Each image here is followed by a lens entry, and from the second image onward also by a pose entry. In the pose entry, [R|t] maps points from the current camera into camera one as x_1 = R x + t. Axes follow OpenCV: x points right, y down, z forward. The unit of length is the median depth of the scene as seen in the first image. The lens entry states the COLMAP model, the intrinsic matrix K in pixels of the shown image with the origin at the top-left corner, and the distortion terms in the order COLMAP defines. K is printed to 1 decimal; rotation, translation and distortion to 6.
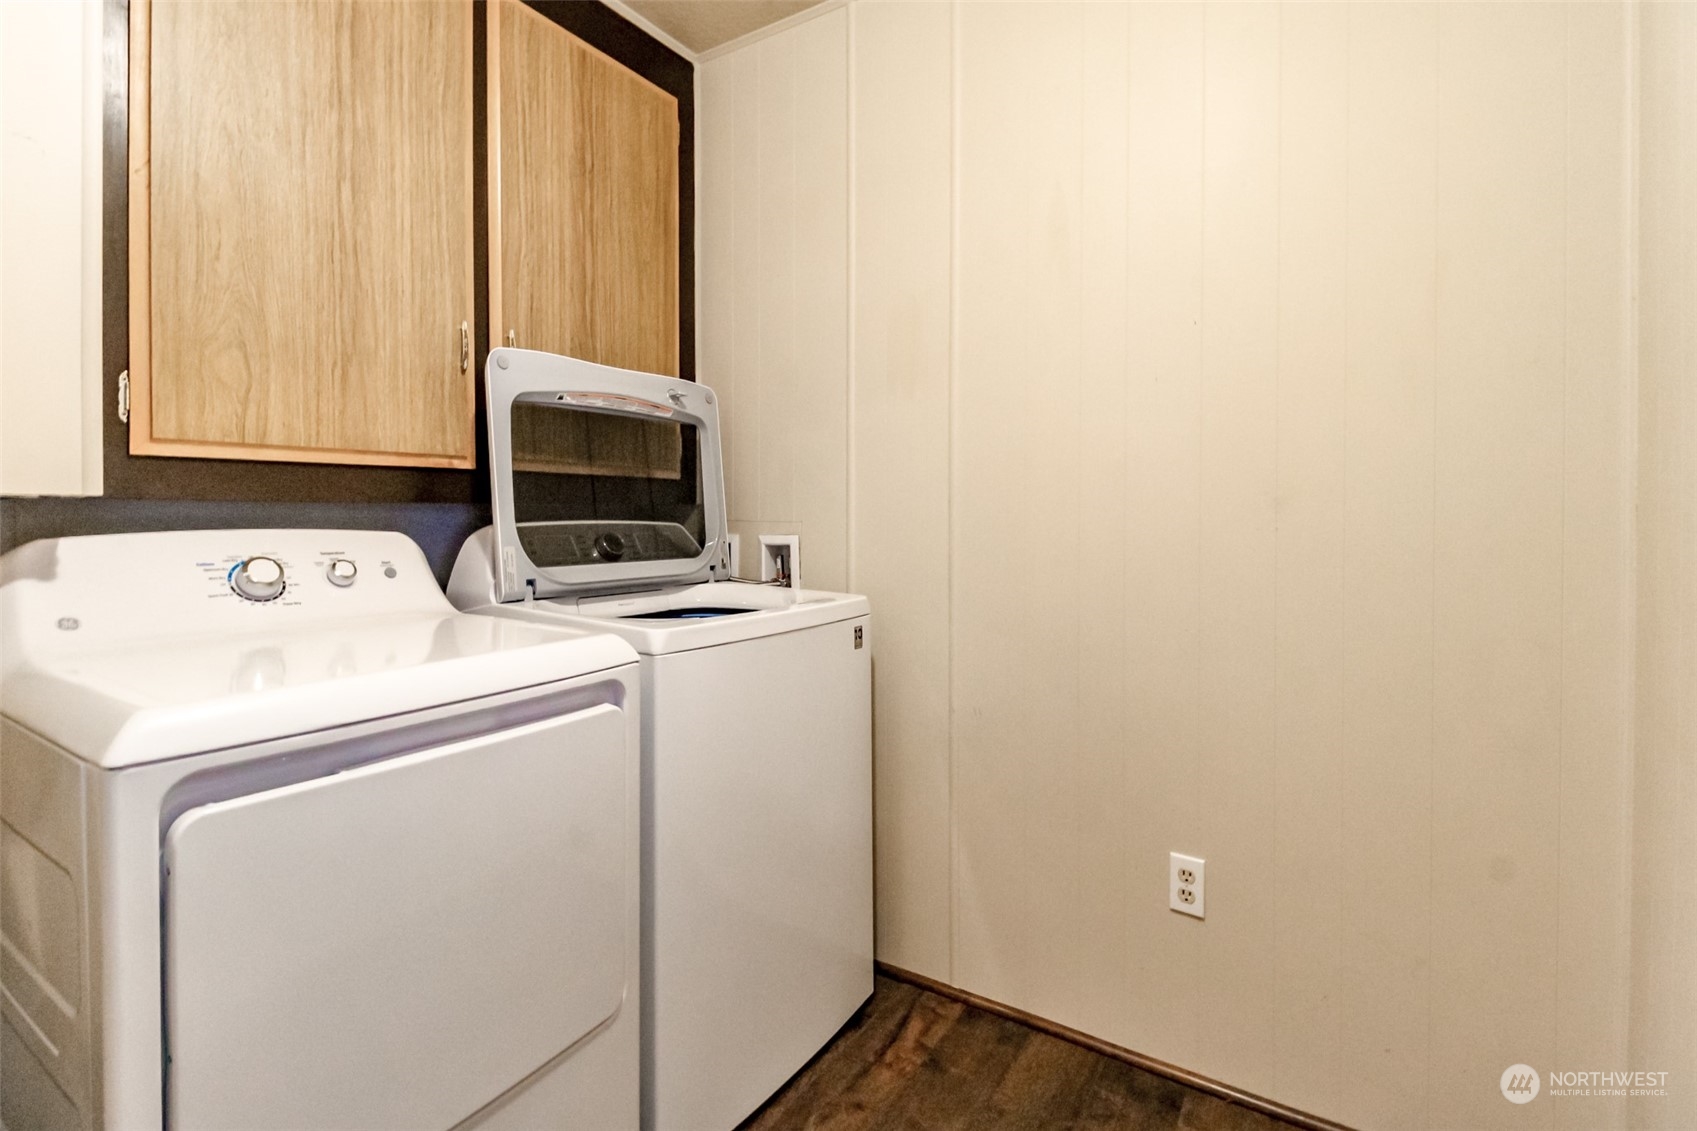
lens RADIAL K [[777.8, 0, 848.7], [0, 777.8, 504.6], [0, 0, 1]] dist [0.017791, -0.013438]
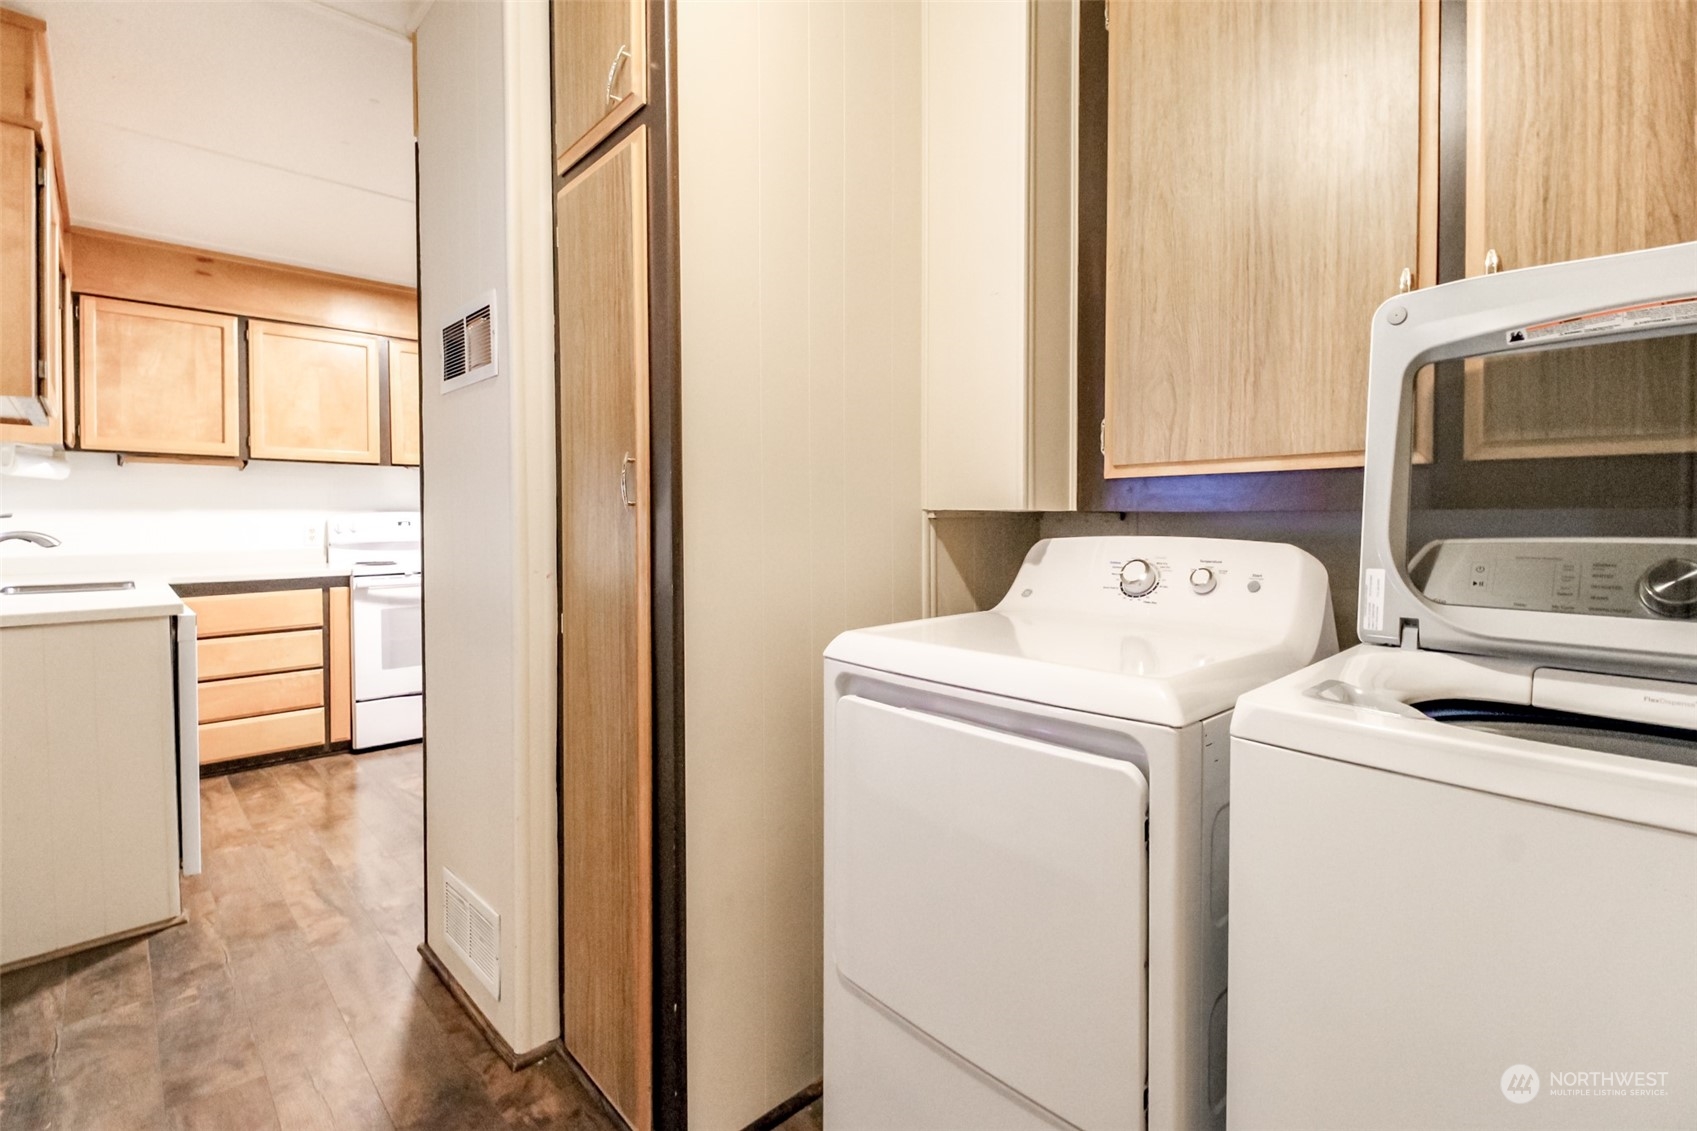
lens RADIAL K [[789.3, 0, 853.7], [0, 789.3, 526.4], [0, 0, 1]] dist [0.019412, -0.014163]
pose [[-0.241140, 0.012031, -0.970416, 0.434375], [0.012805, 0.999876, 0.009215, 0.000602], [0.970406, -0.010204, -0.241264, 0.743971]]
